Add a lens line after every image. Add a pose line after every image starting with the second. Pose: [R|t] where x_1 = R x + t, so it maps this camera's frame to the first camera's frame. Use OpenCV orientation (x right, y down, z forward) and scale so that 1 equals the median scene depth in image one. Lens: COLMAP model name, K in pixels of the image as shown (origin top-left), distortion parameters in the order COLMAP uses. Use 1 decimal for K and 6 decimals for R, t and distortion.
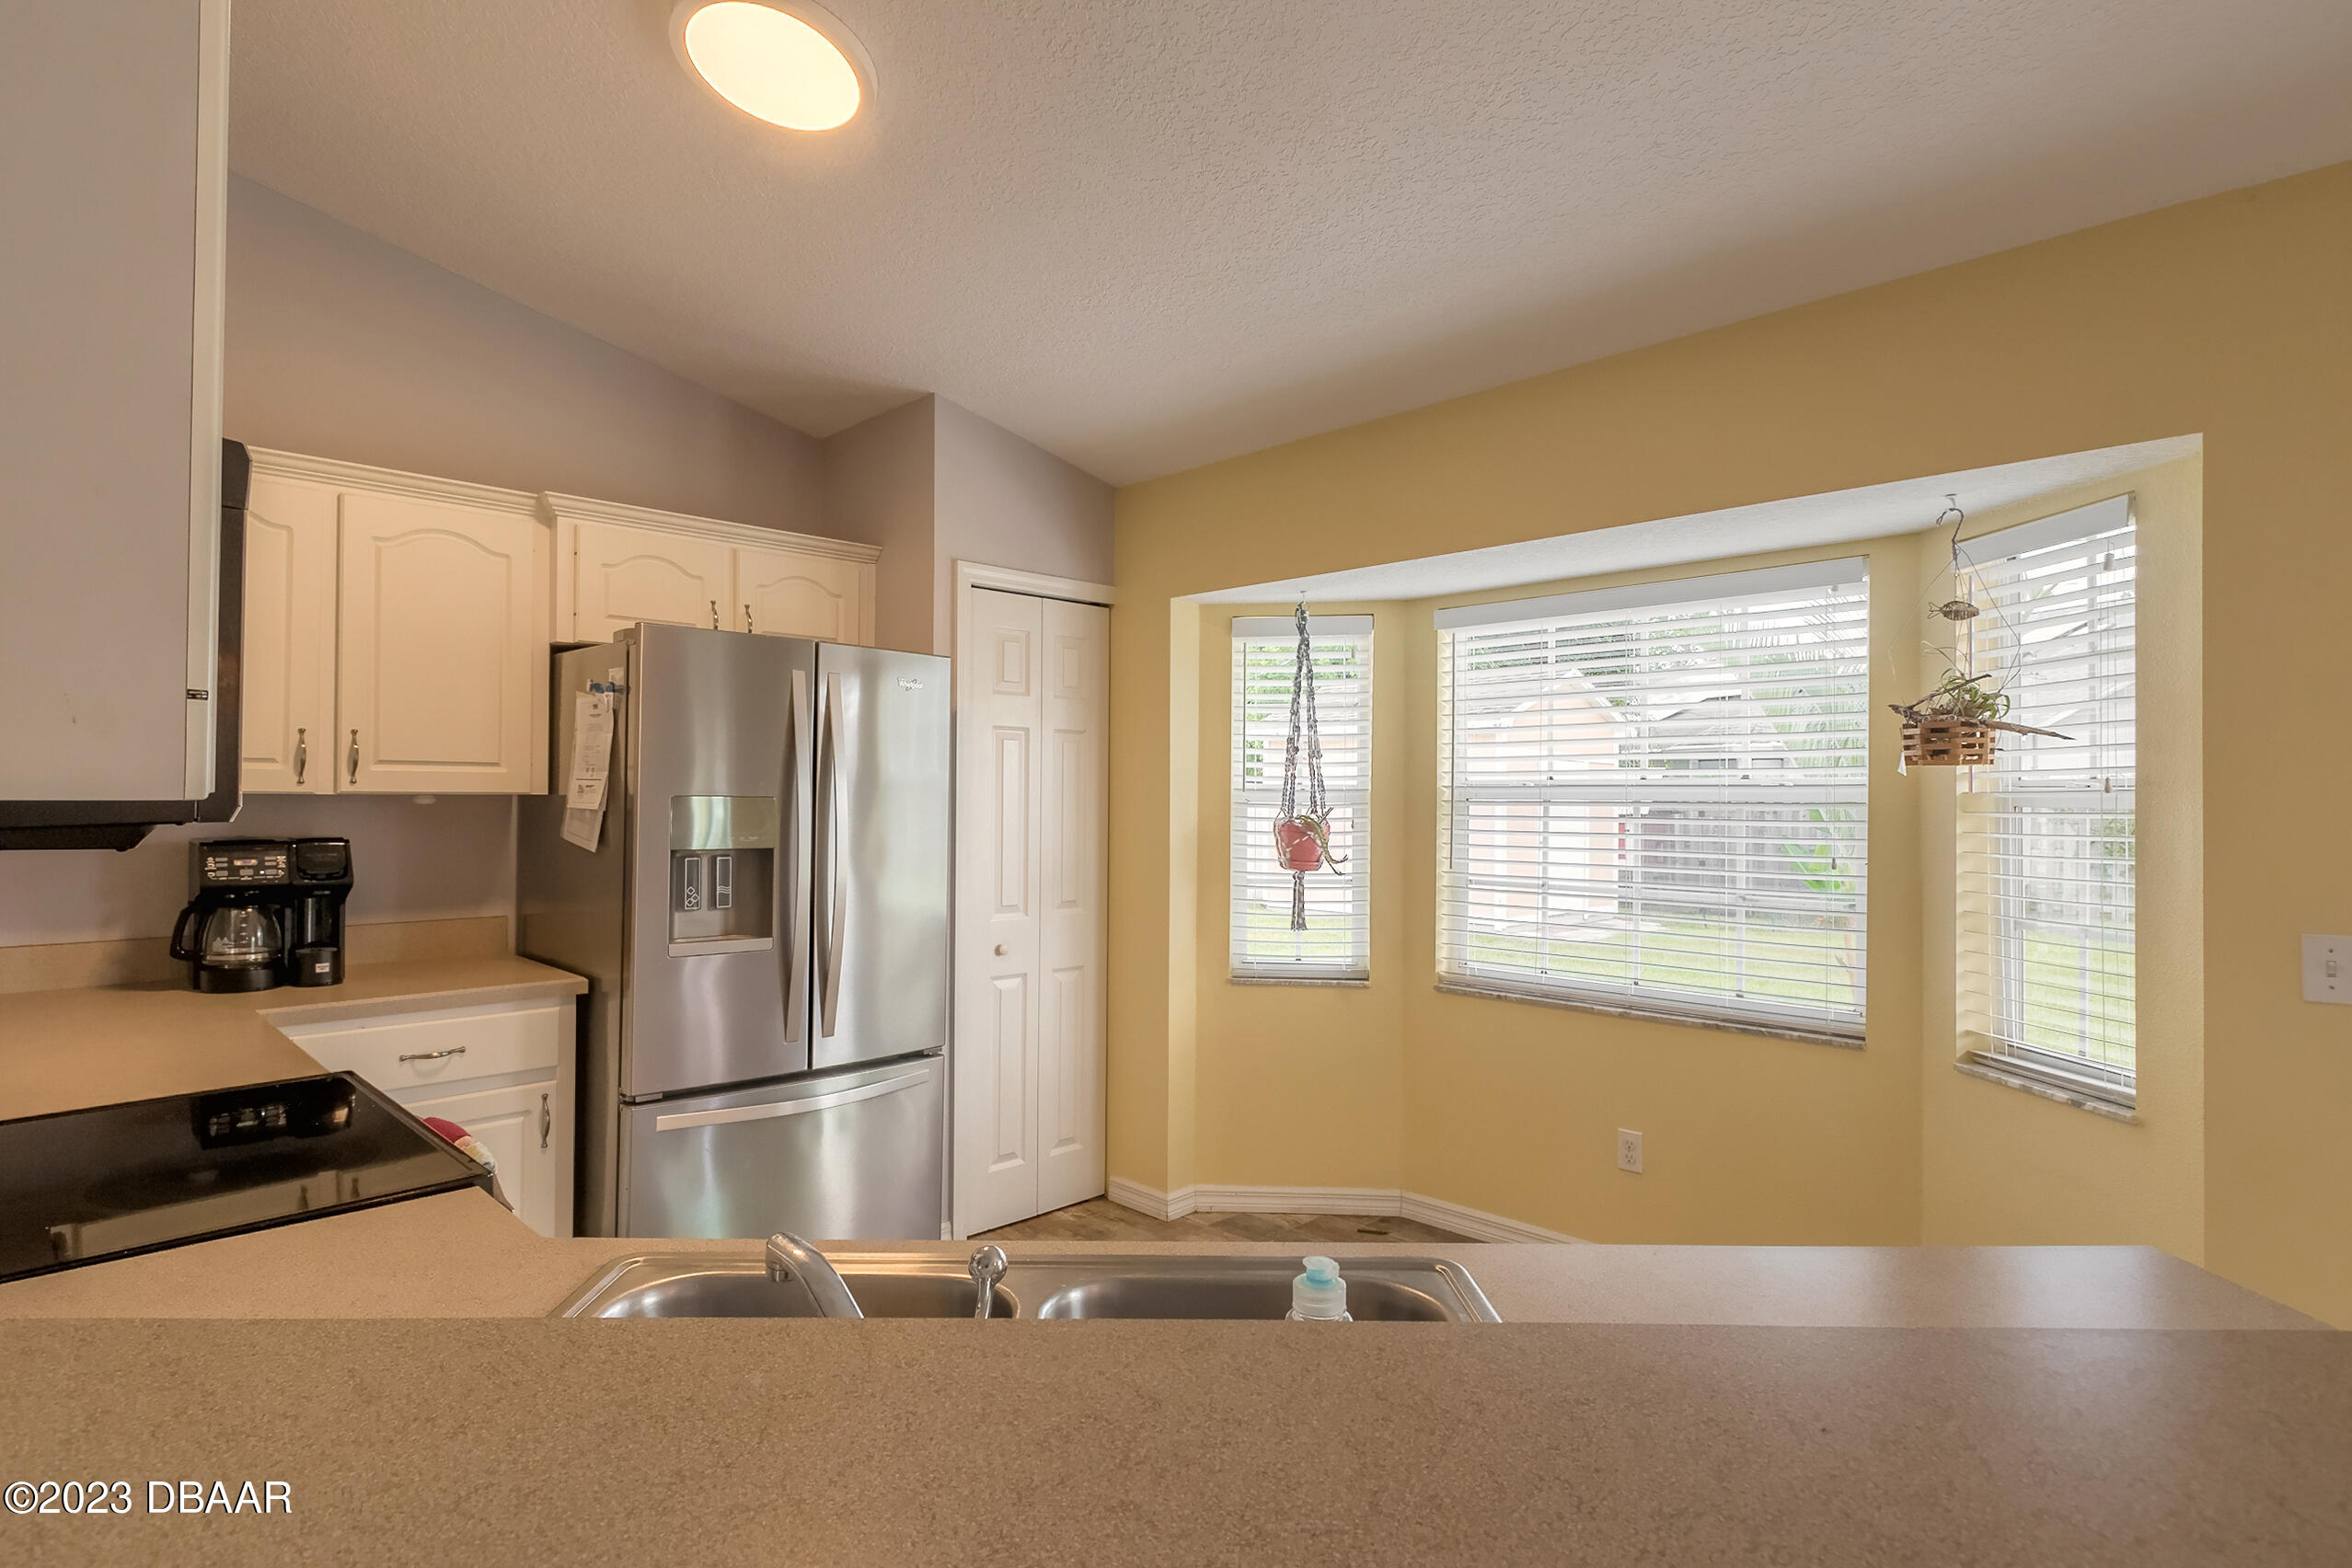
lens RADIAL K [[1208.0, 0, 1095.8], [0, 1208.0, 784.3], [0, 0, 1]] dist [0.019262, -0.000497]
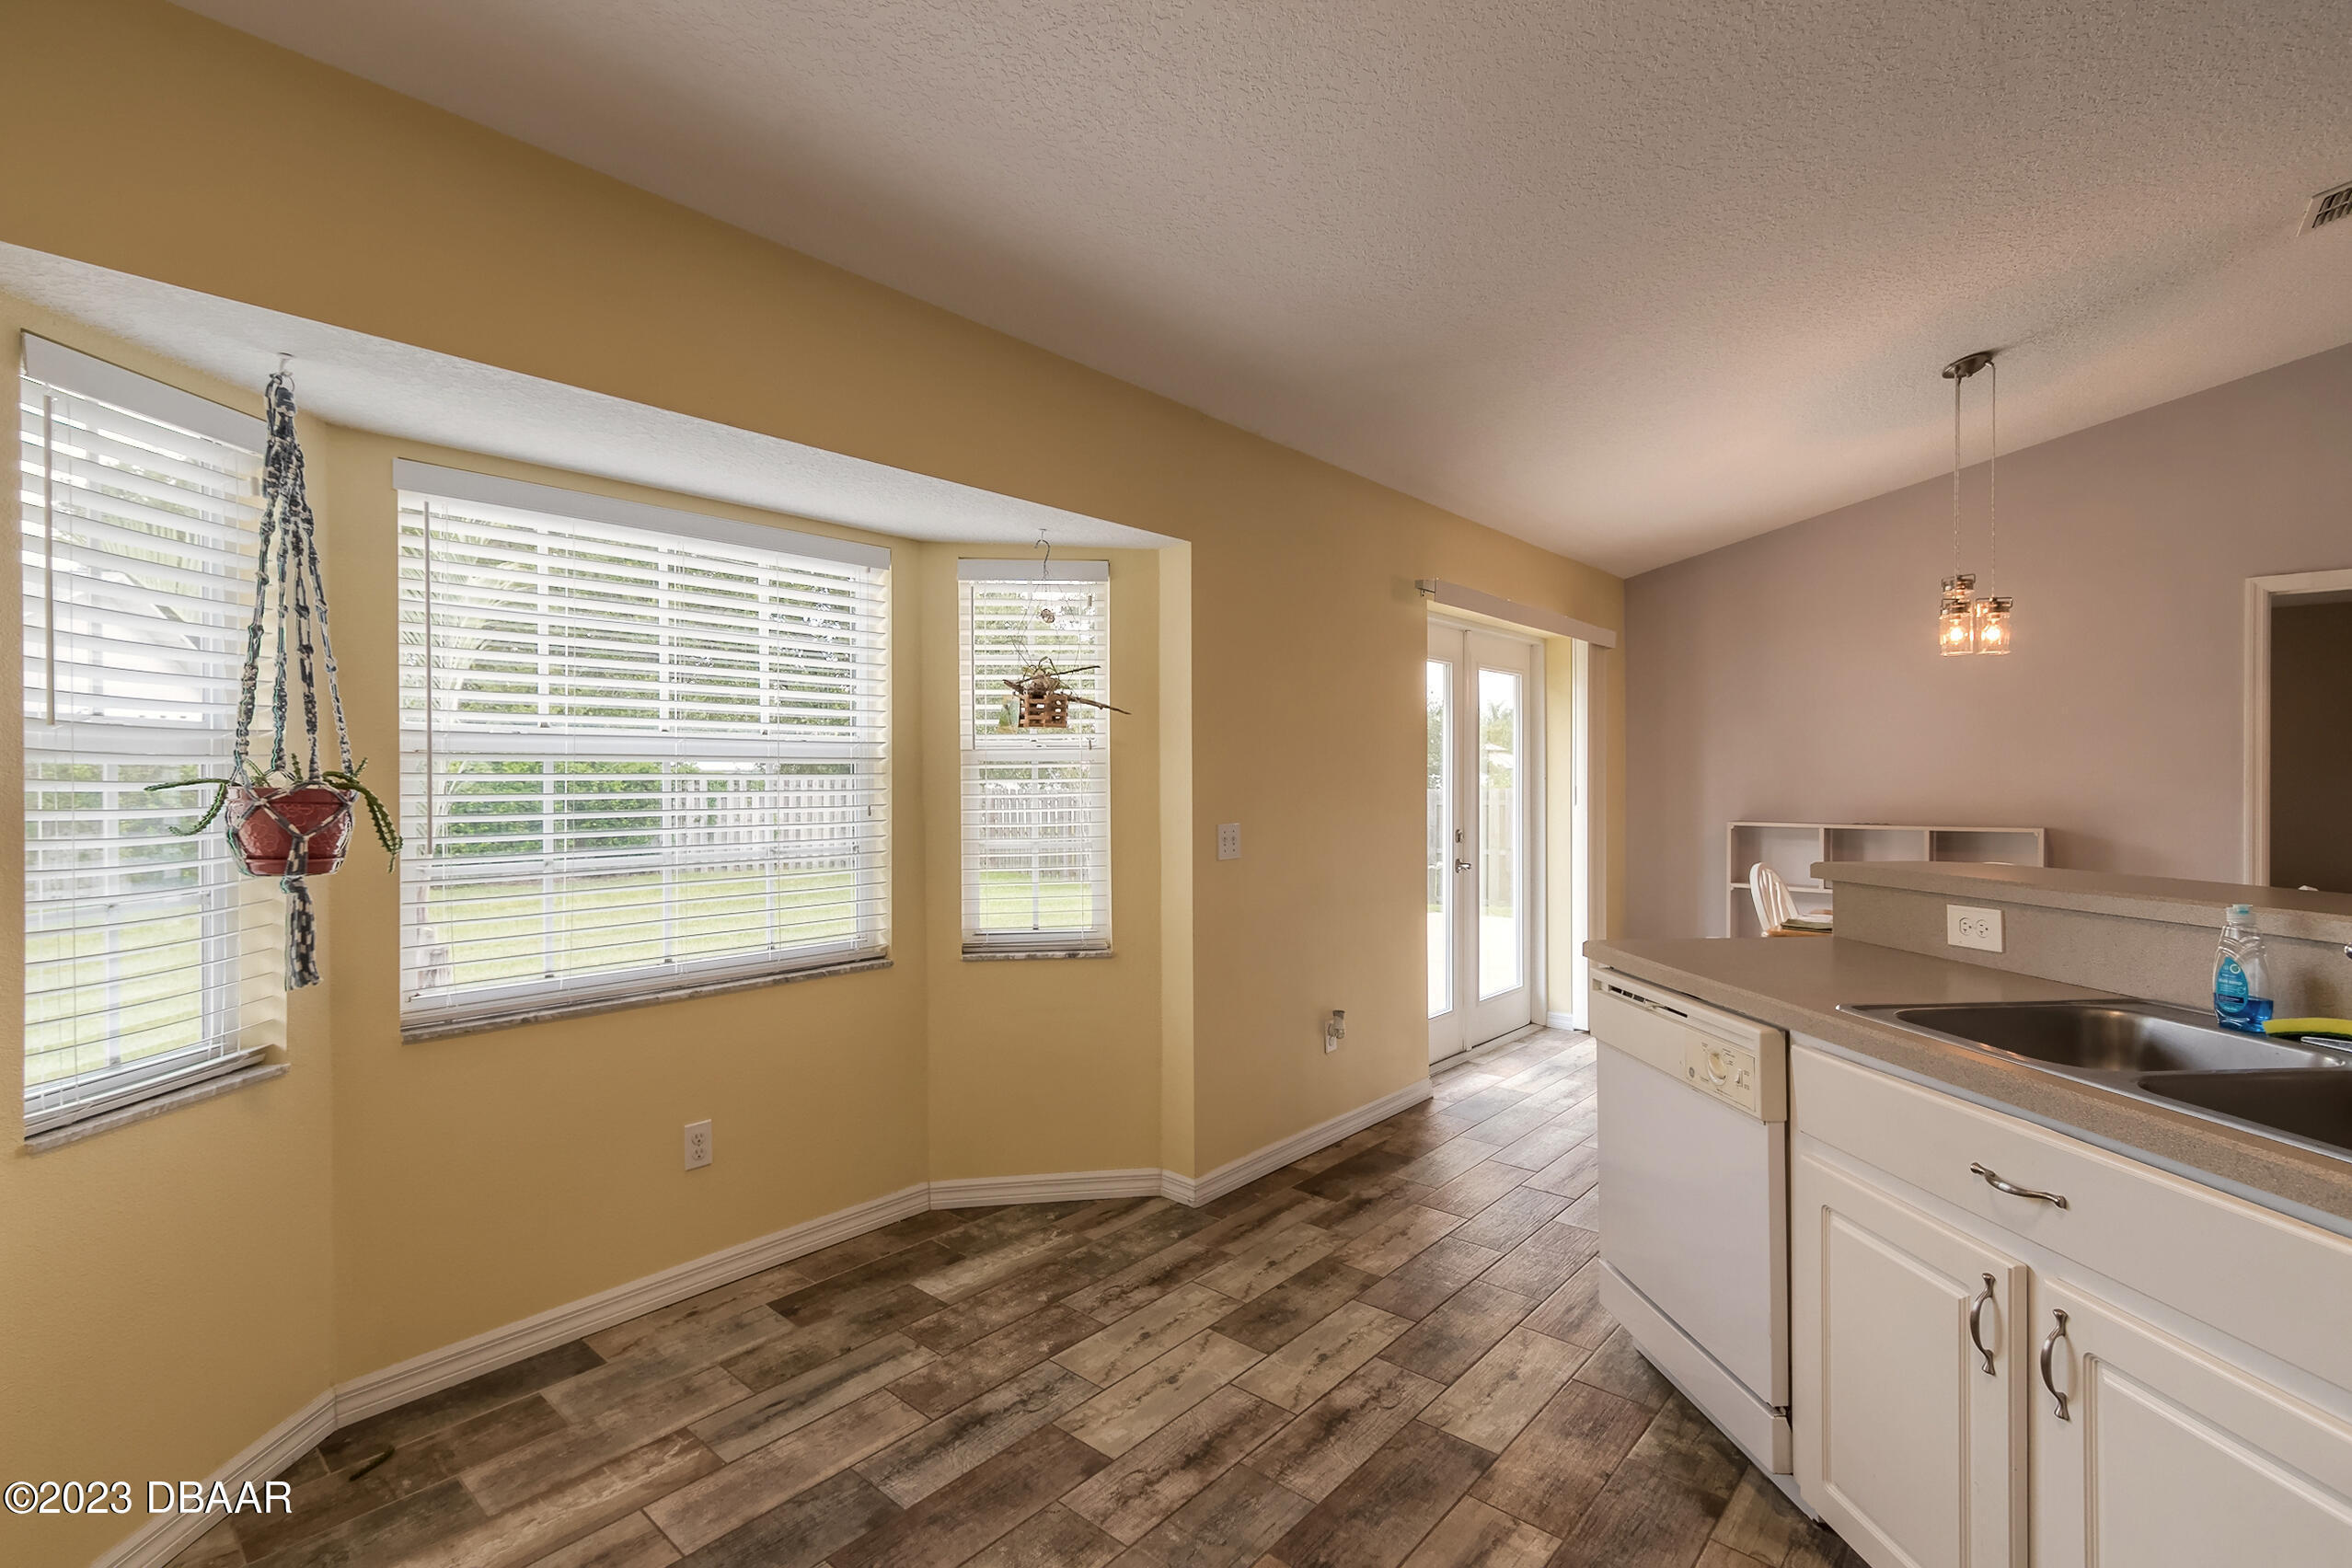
lens RADIAL K [[1018.4, 0, 1176.0], [0, 1018.4, 784.0], [0, 0, 1]] dist [0.002254, 0.000558]
pose [[-0.074594, -0.004188, 0.997205, -0.362509], [-0.002420, 0.999989, 0.004018, 0.035217], [-0.997211, -0.002114, -0.074604, 0.770417]]
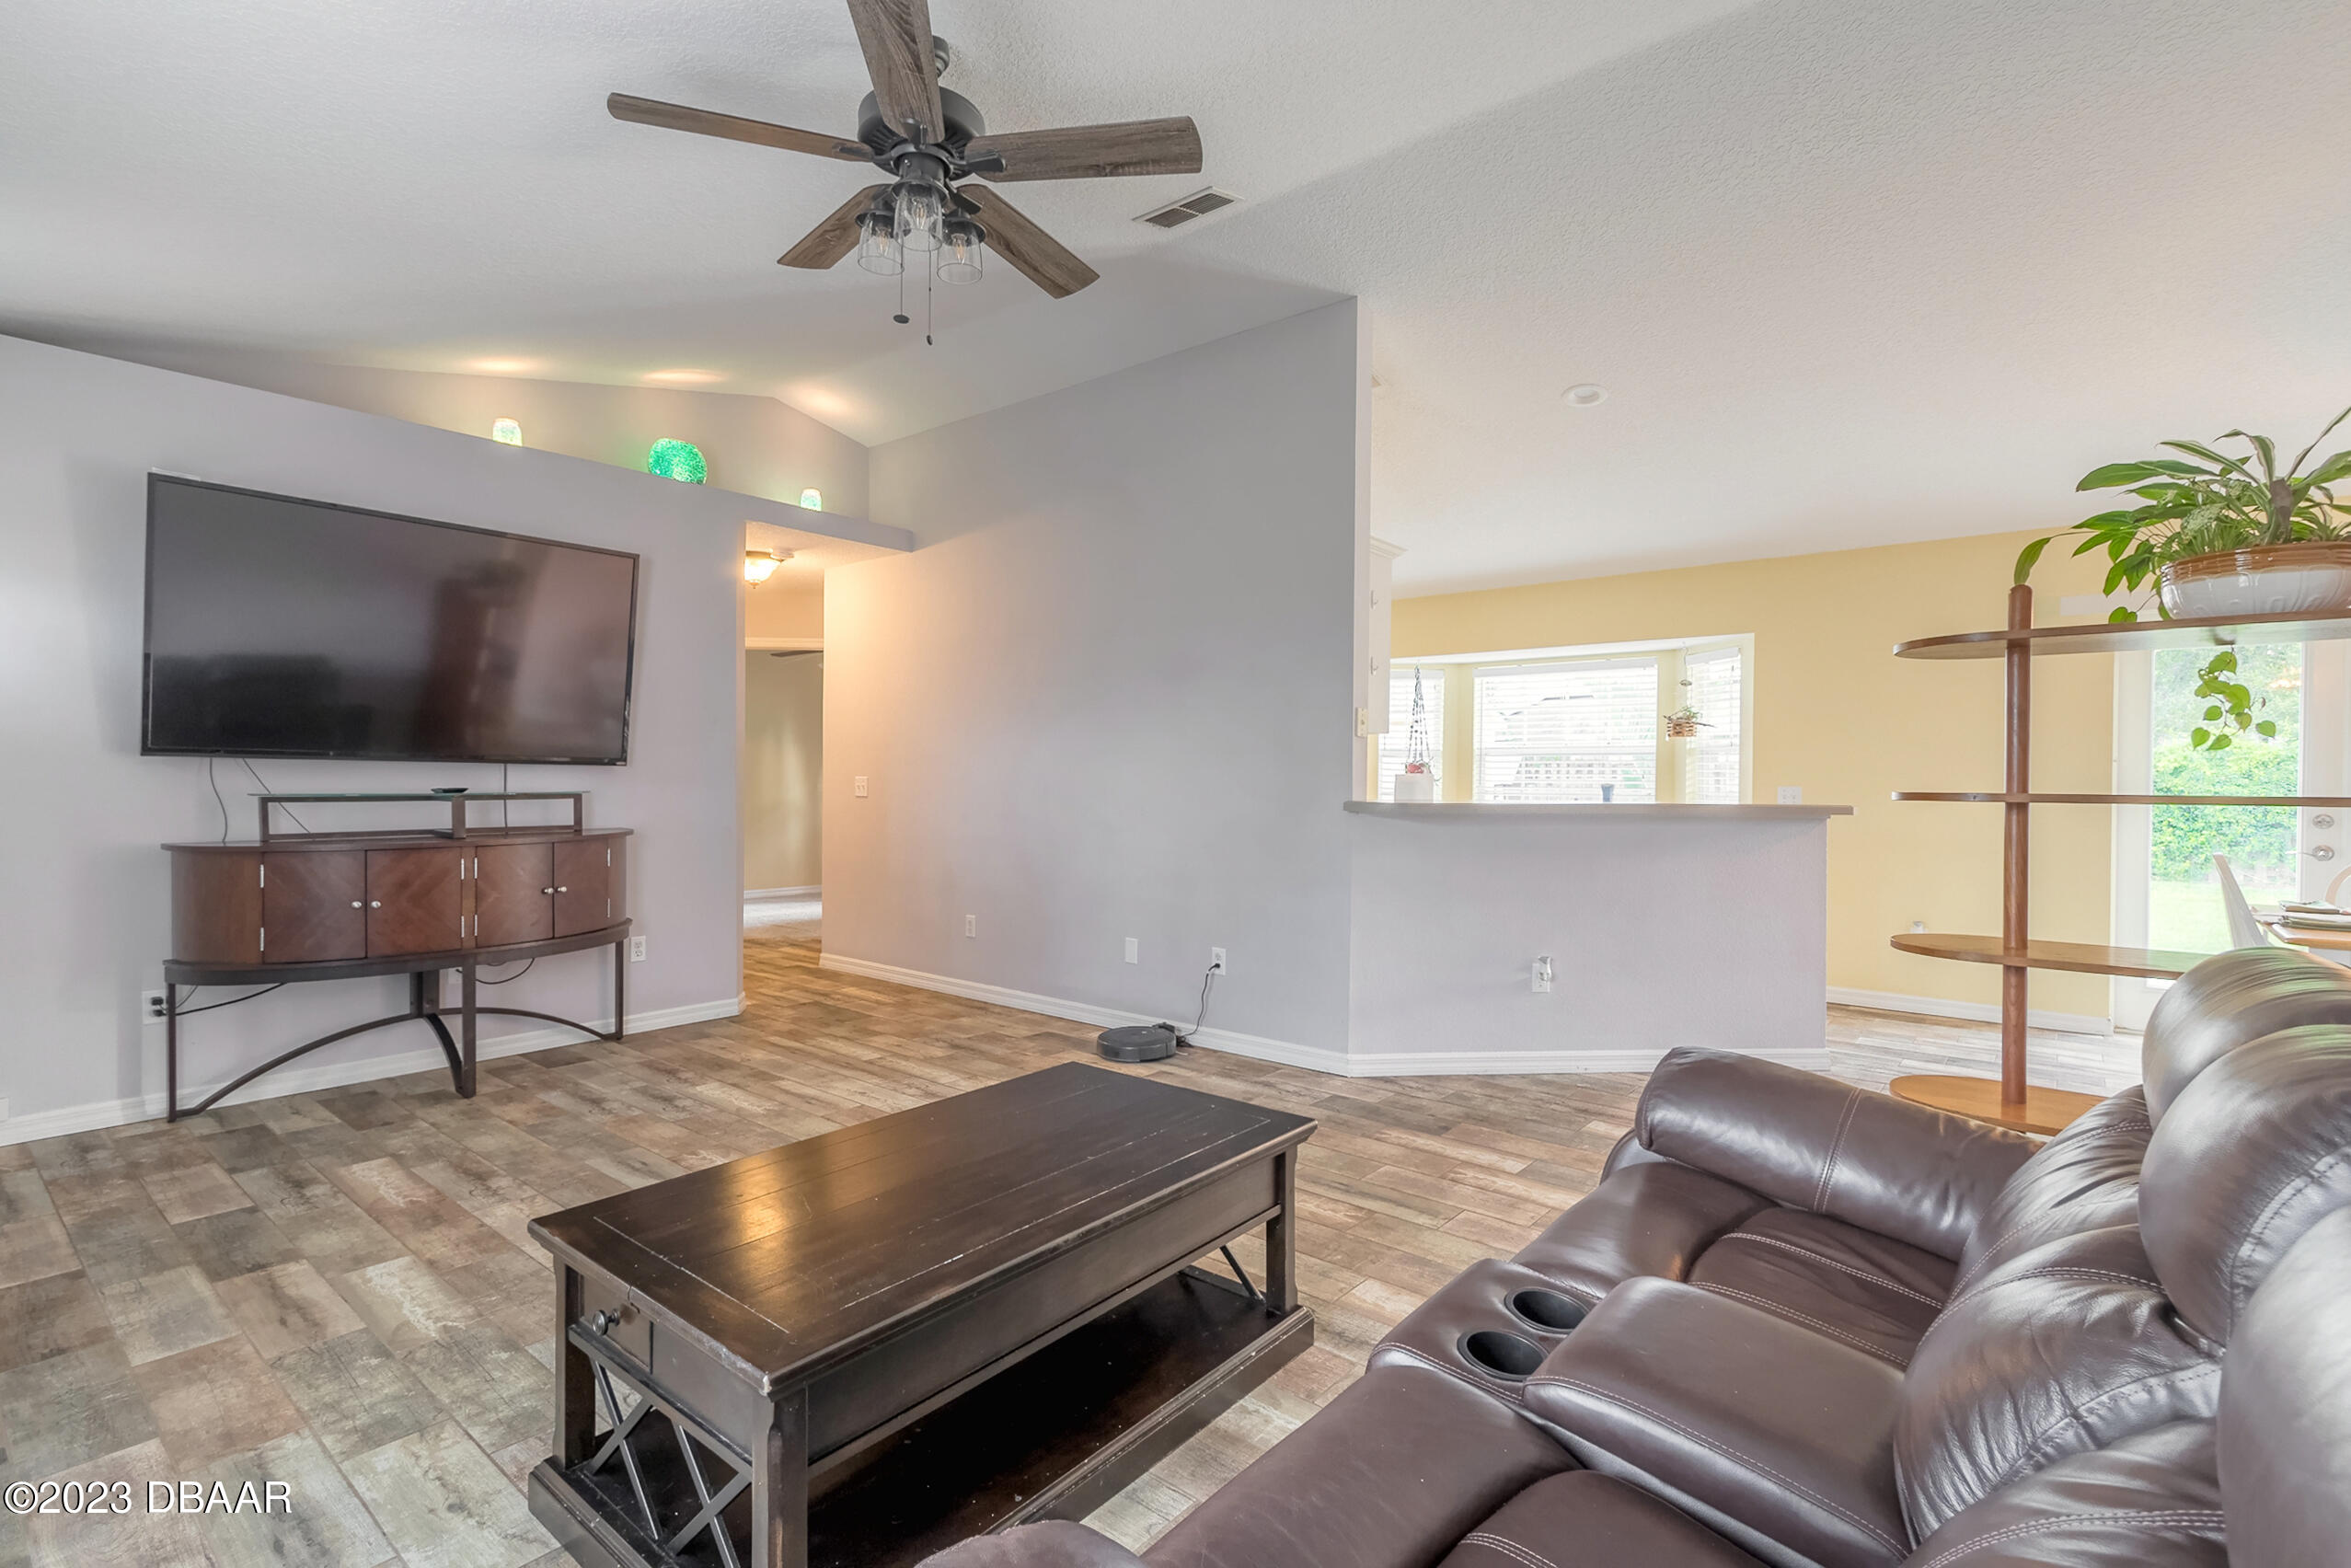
lens RADIAL K [[1072.5, 0, 1107.8], [0, 1072.5, 788.7], [0, 0, 1]] dist [-0.001878, -0.000346]
pose [[0.994359, 0.002957, 0.106022, -0.740182], [-0.005073, 0.999793, 0.019699, 0.051110], [-0.105941, -0.020125, 0.994169, -1.109188]]
